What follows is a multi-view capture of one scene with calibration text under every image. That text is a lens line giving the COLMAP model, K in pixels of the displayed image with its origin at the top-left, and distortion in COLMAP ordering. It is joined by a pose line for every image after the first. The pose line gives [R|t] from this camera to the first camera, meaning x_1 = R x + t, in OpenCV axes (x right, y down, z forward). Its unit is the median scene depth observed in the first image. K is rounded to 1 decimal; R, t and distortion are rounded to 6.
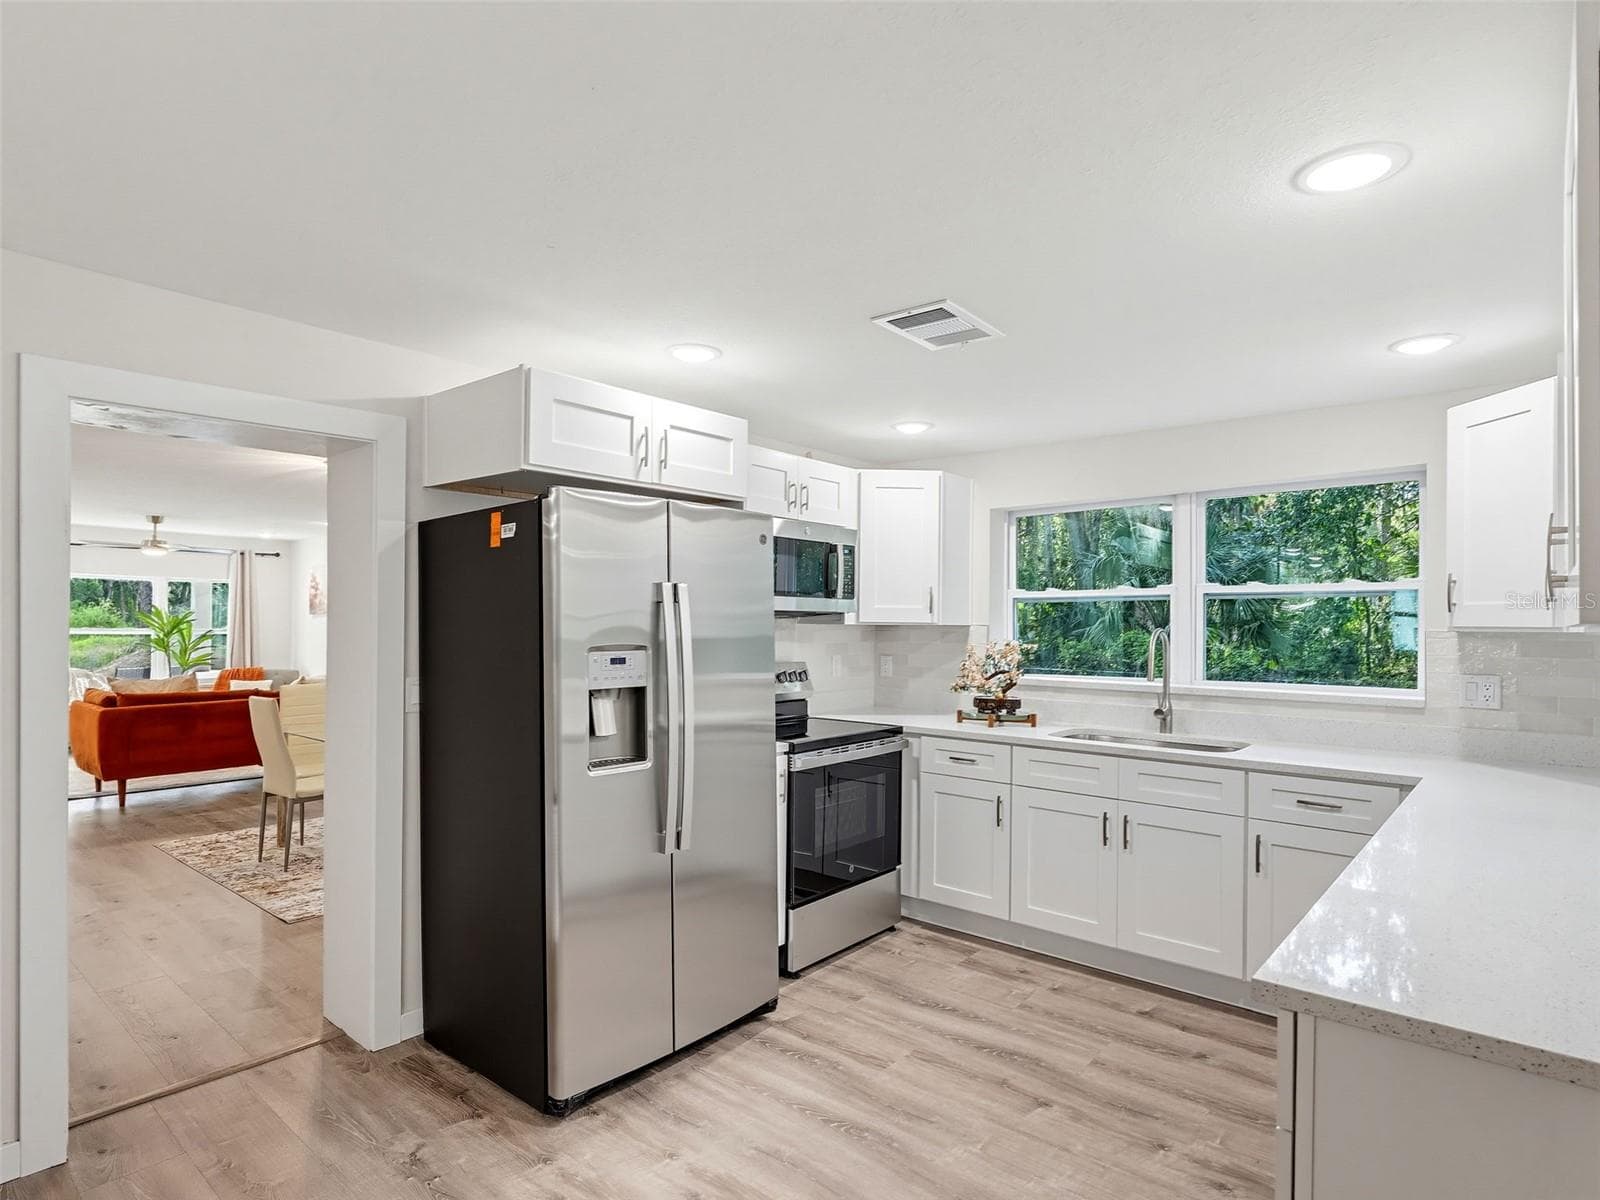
lens RADIAL K [[872.8, 0, 809.0], [0, 872.8, 620.8], [0, 0, 1]] dist [-0.001690, -0.000586]
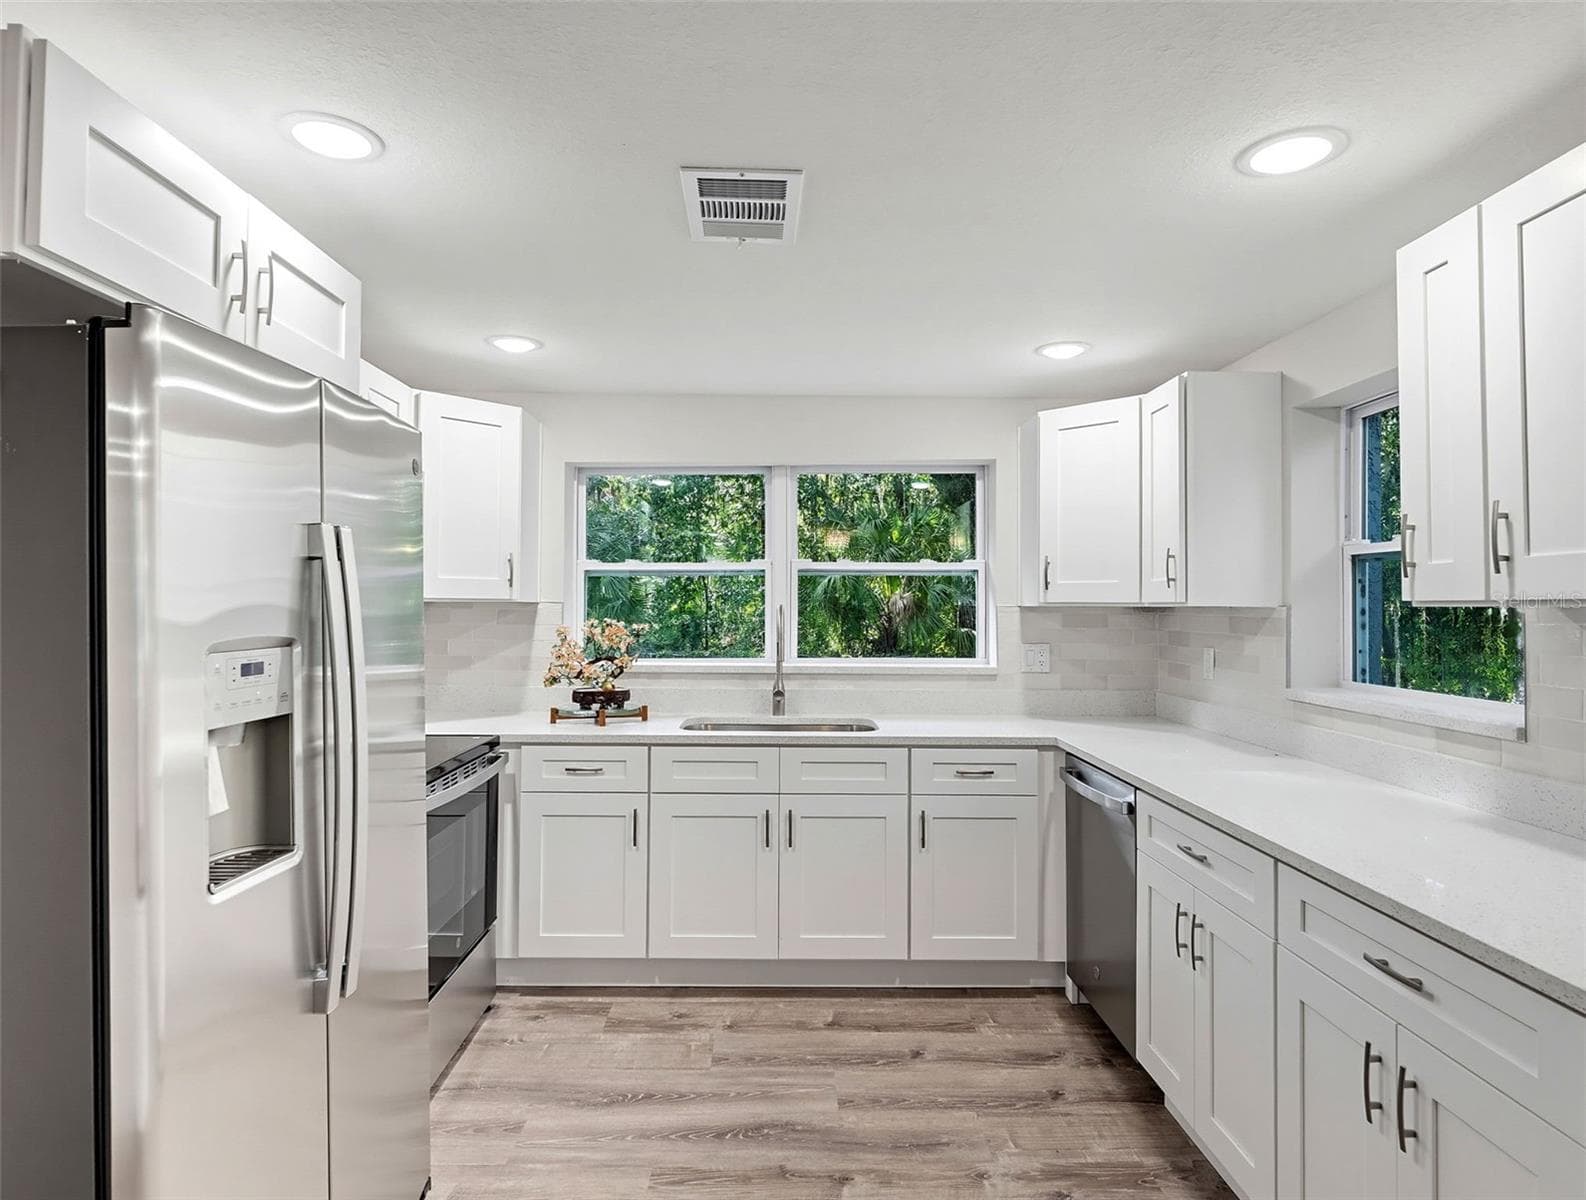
lens RADIAL K [[886.8, 0, 785.3], [0, 886.8, 589.1], [0, 0, 1]] dist [-0.001988, -0.001928]
pose [[0.757451, 0.008490, 0.652837, -0.239145], [-0.000789, 0.999927, -0.012088, 0.003391], [-0.652891, 0.008641, 0.757402, 0.291062]]
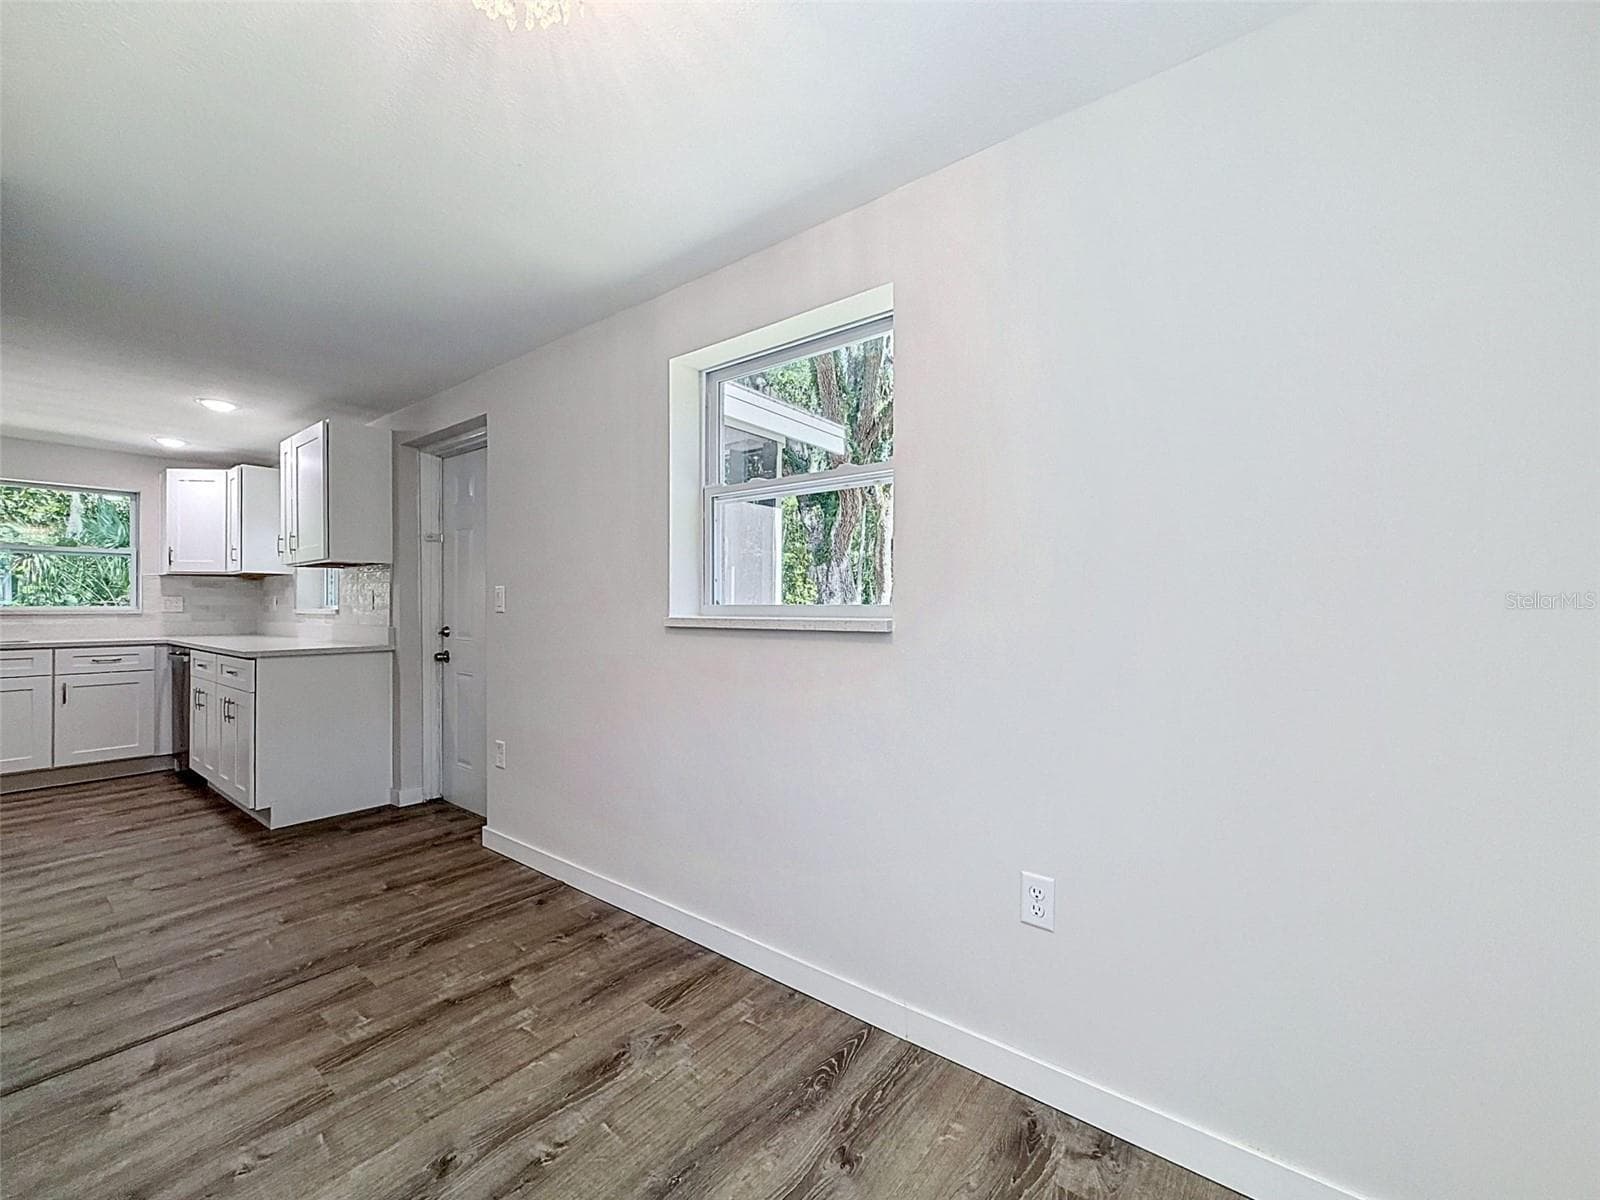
lens RADIAL K [[654.2, 0, 800.0], [0, 654.2, 600.0], [0, 0, 1]] dist [-0.000535, -0.000145]
pose [[-0.033988, 0.002719, 0.999419, -0.780938], [0.000371, 0.999996, -0.002708, 0.069335], [-0.999422, 0.000279, -0.033988, -0.416257]]
